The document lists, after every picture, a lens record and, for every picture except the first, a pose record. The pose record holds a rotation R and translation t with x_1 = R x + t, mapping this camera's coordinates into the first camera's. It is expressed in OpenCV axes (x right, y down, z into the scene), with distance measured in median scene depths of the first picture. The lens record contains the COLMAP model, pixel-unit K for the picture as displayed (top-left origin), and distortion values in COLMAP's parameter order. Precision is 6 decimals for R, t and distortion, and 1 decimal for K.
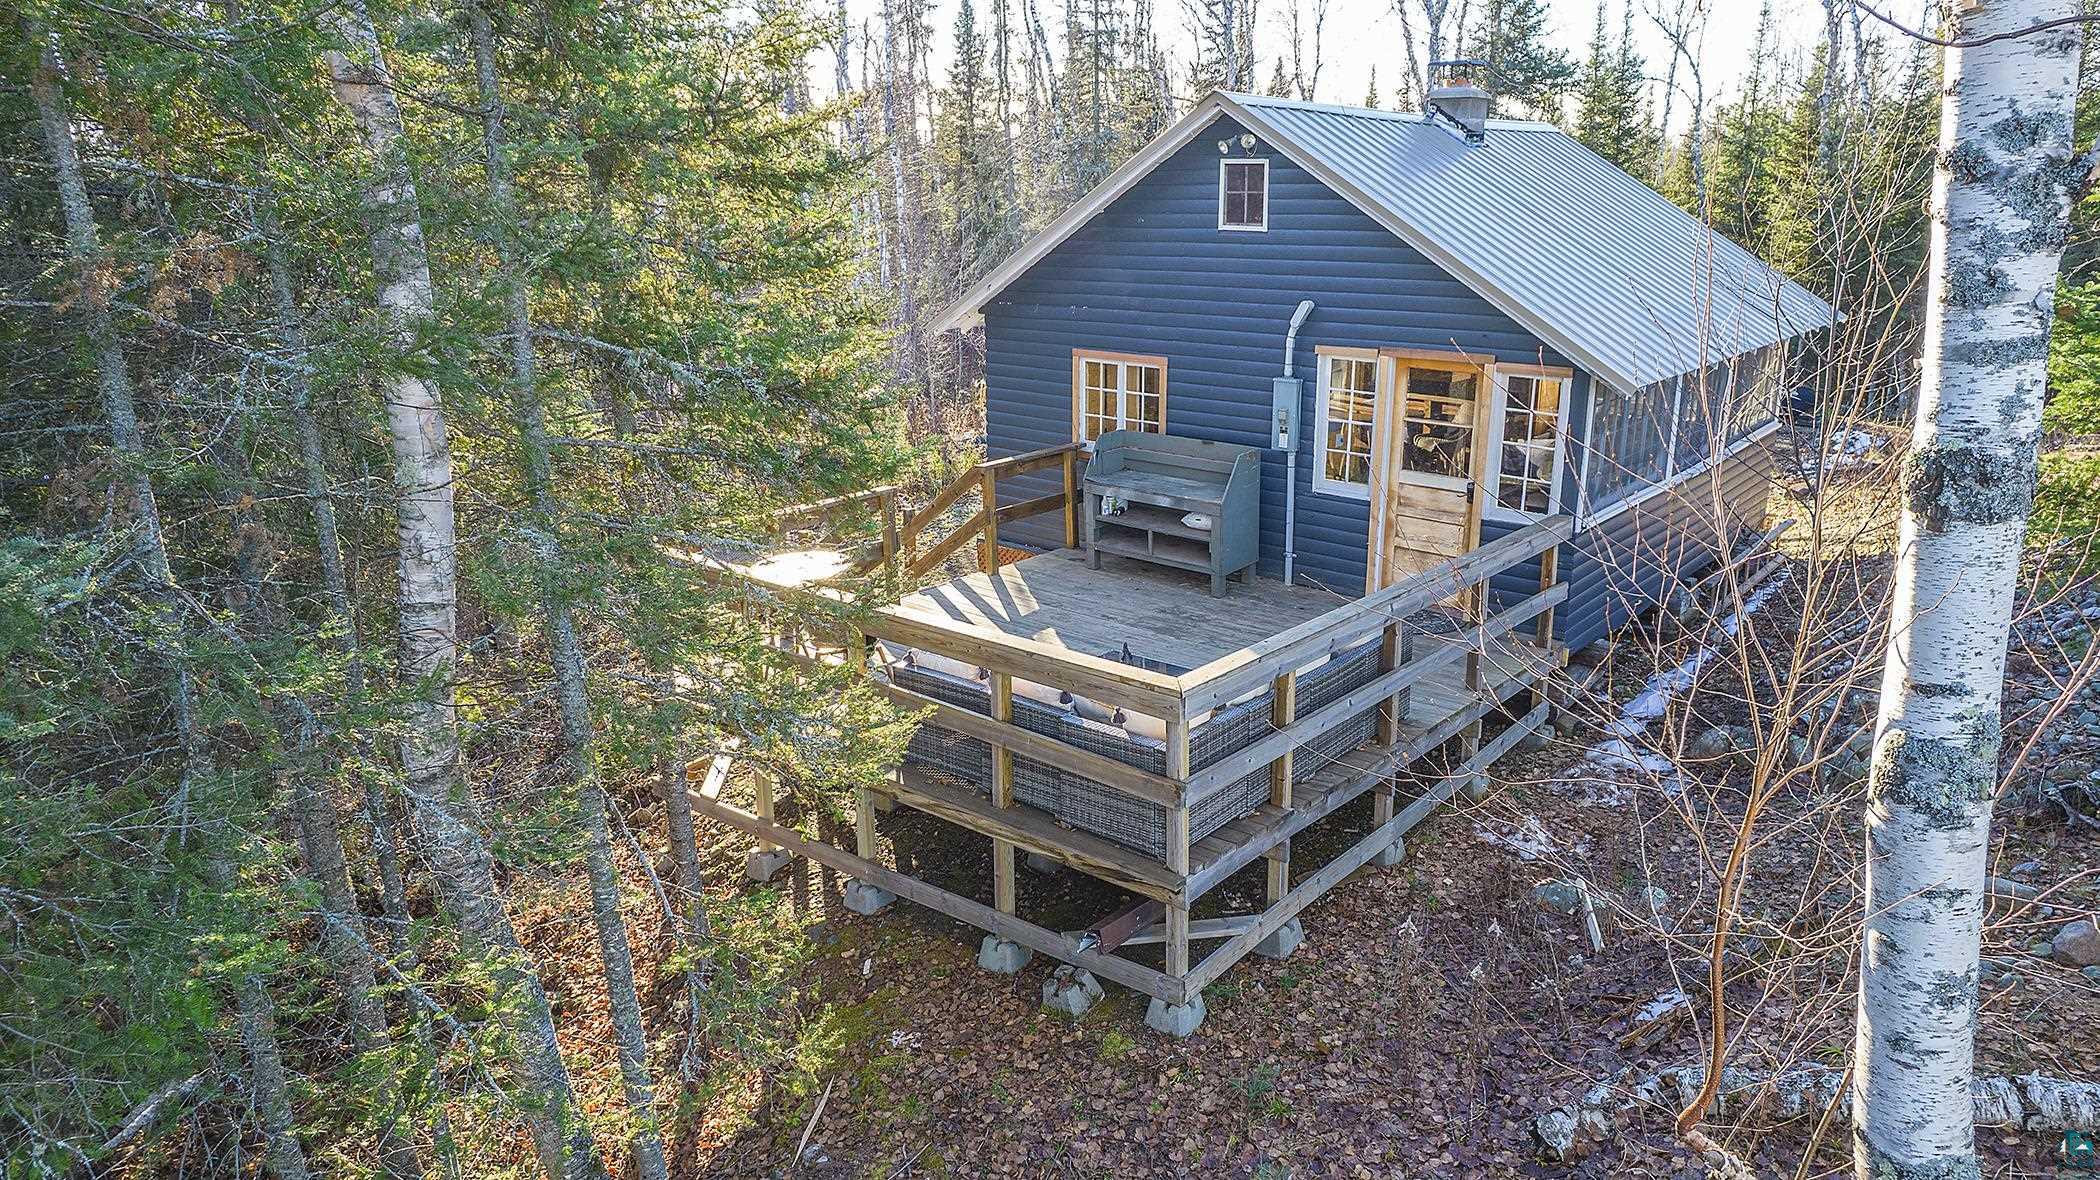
lens RADIAL K [[1362.1, 0, 1050.0], [0, 1362.1, 590.0], [0, 0, 1]] dist [-0.063552, 0.053028]
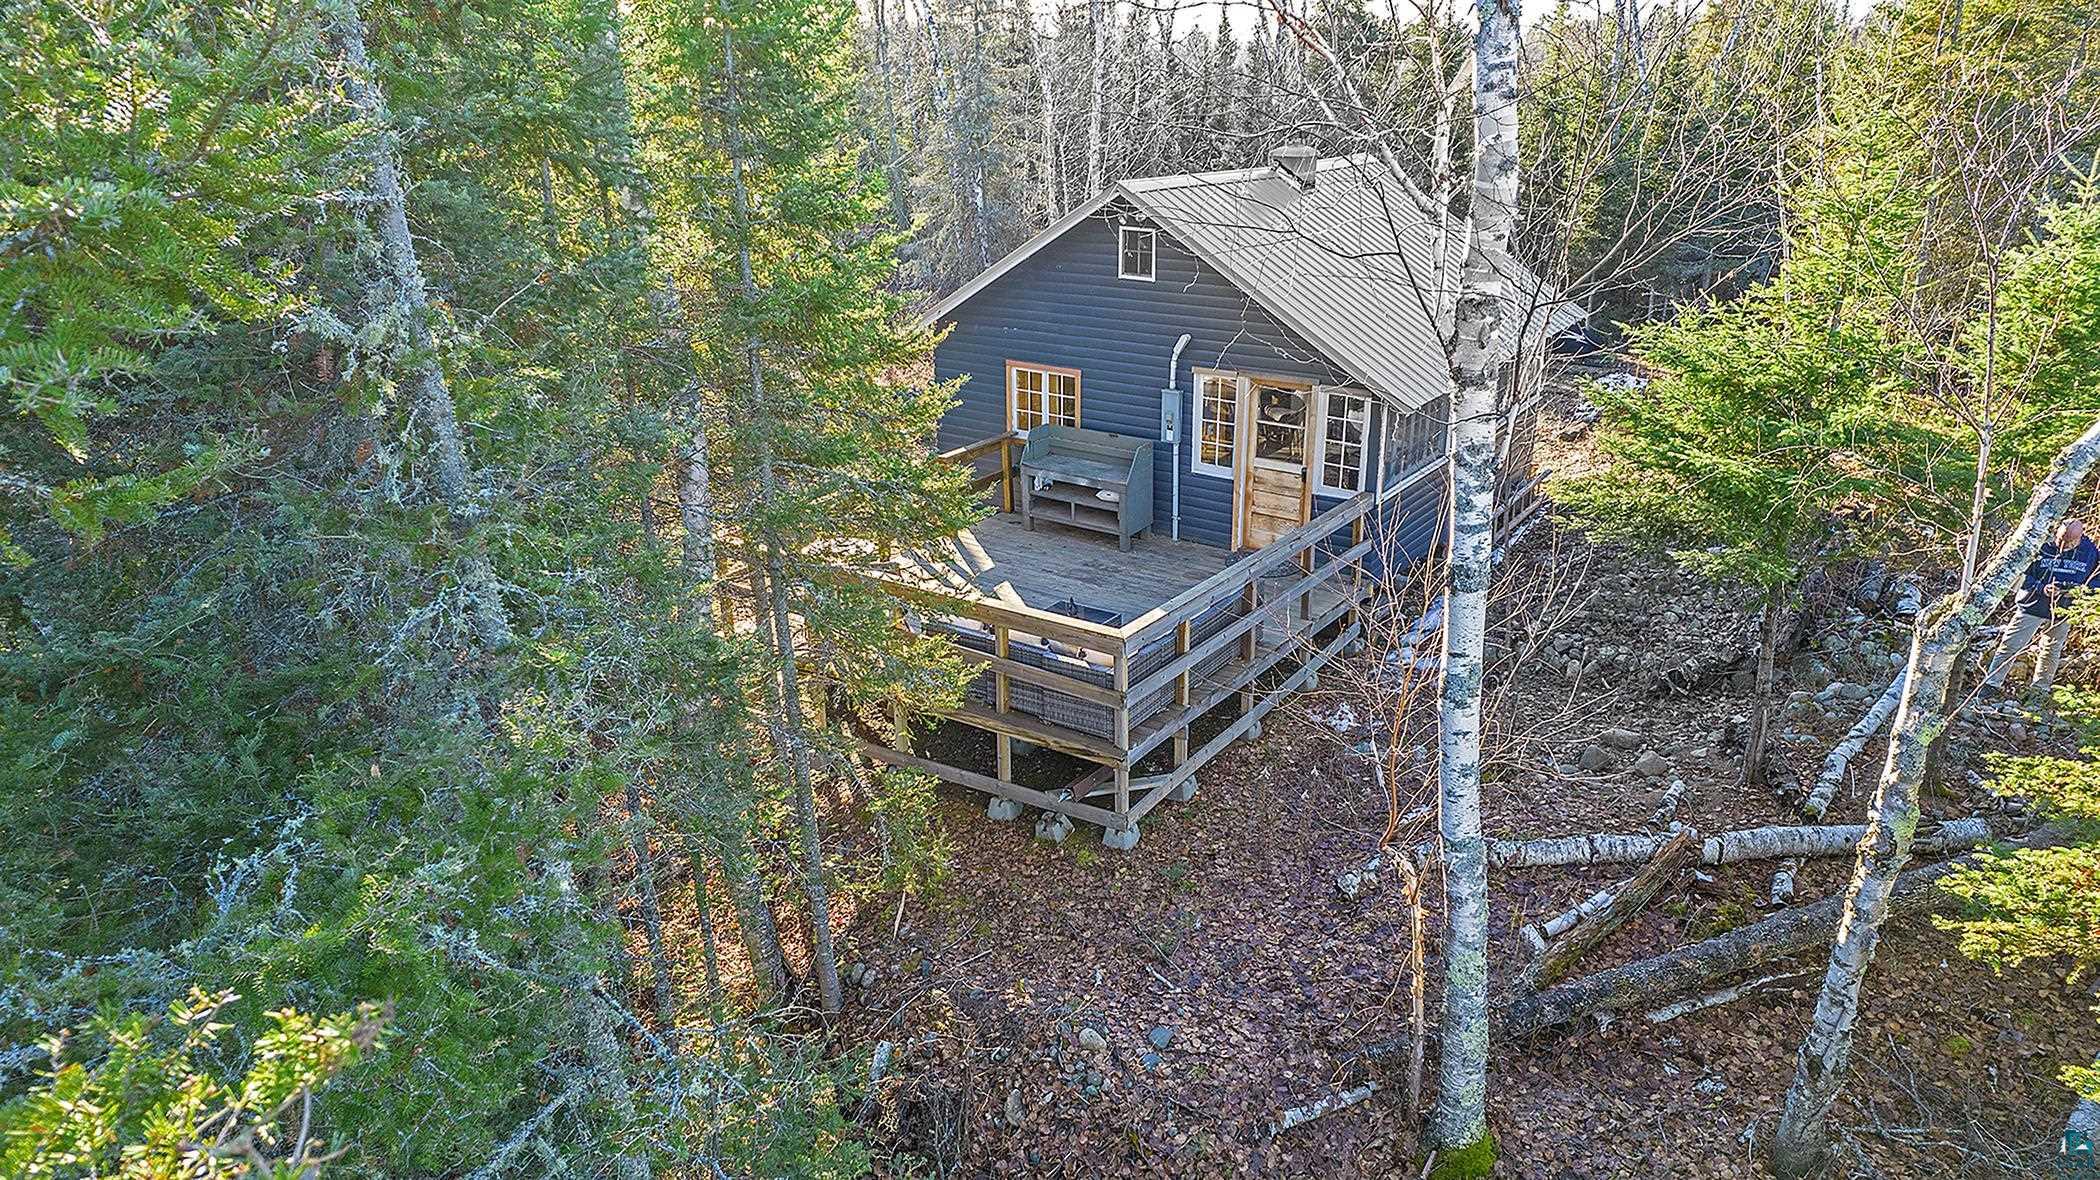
lens RADIAL K [[1362.1, 0, 1050.0], [0, 1362.1, 590.0], [0, 0, 1]] dist [-0.063552, 0.053028]
pose [[0.994682, -0.036916, 0.096153, -0.120727], [0.029599, 0.996634, 0.076451, -0.091413], [-0.098651, -0.073198, 0.992426, -0.502888]]
